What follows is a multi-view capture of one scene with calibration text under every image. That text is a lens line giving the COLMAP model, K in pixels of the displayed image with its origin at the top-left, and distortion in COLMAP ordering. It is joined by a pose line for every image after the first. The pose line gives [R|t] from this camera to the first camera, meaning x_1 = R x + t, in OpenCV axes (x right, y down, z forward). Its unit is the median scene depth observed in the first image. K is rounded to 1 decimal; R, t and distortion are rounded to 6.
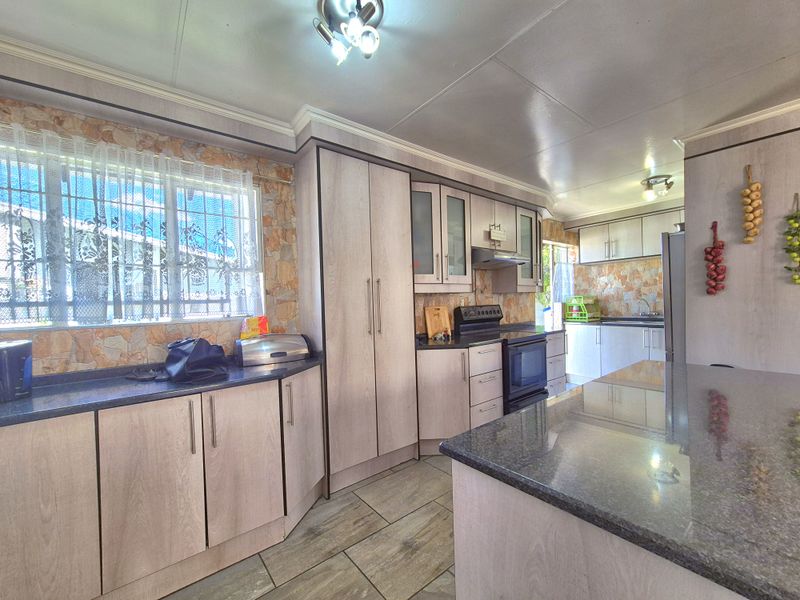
lens RADIAL K [[333.9, 0, 399.8], [0, 333.9, 304.6], [0, 0, 1]] dist [0.002346, 0.000410]
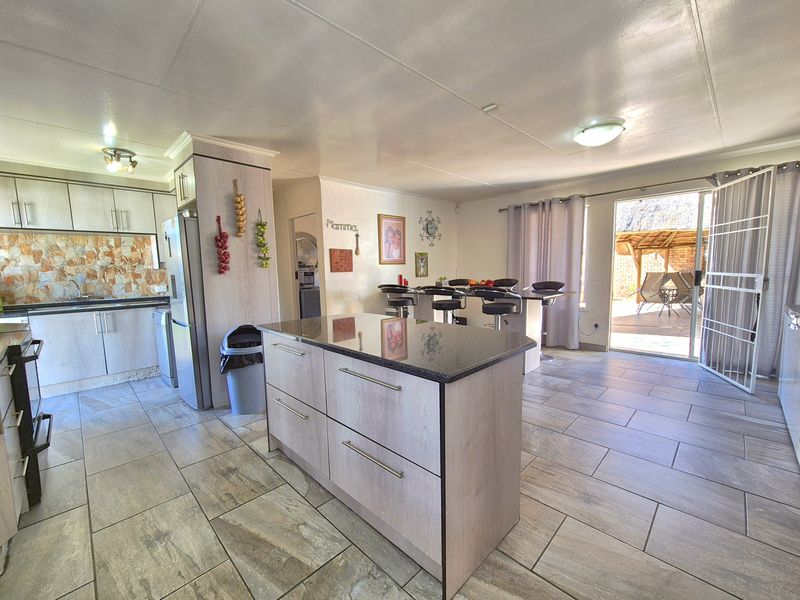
lens RADIAL K [[333.9, 0, 399.8], [0, 333.9, 304.6], [0, 0, 1]] dist [0.002346, 0.000410]
pose [[-0.107526, -0.075432, 0.991337, -0.405048], [0.030674, 0.996391, 0.079144, 0.006650], [-0.993729, 0.038918, -0.104824, 0.464377]]
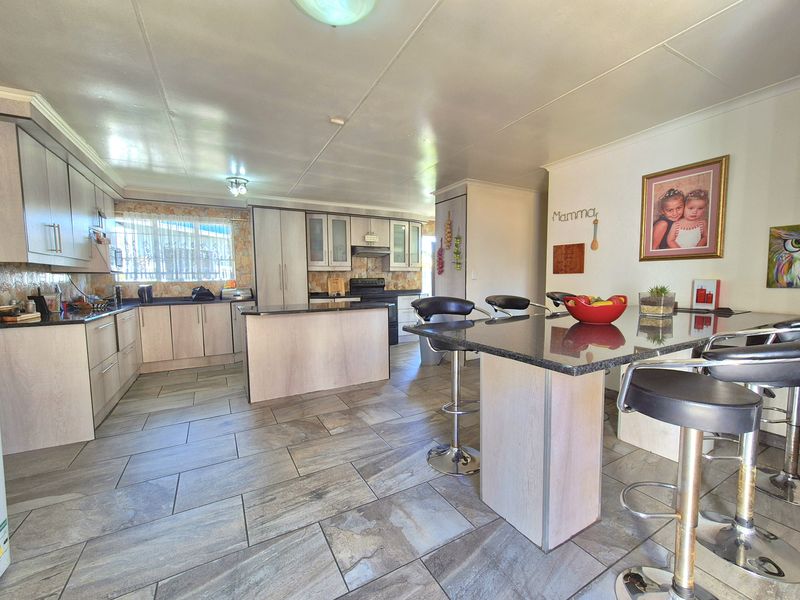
lens RADIAL K [[333.9, 0, 399.8], [0, 333.9, 304.6], [0, 0, 1]] dist [0.002346, 0.000410]
pose [[0.985787, 0.033232, -0.164680, 1.030069], [-0.020280, 0.996611, 0.079714, -0.003149], [0.166771, -0.075242, 0.983121, -1.025515]]
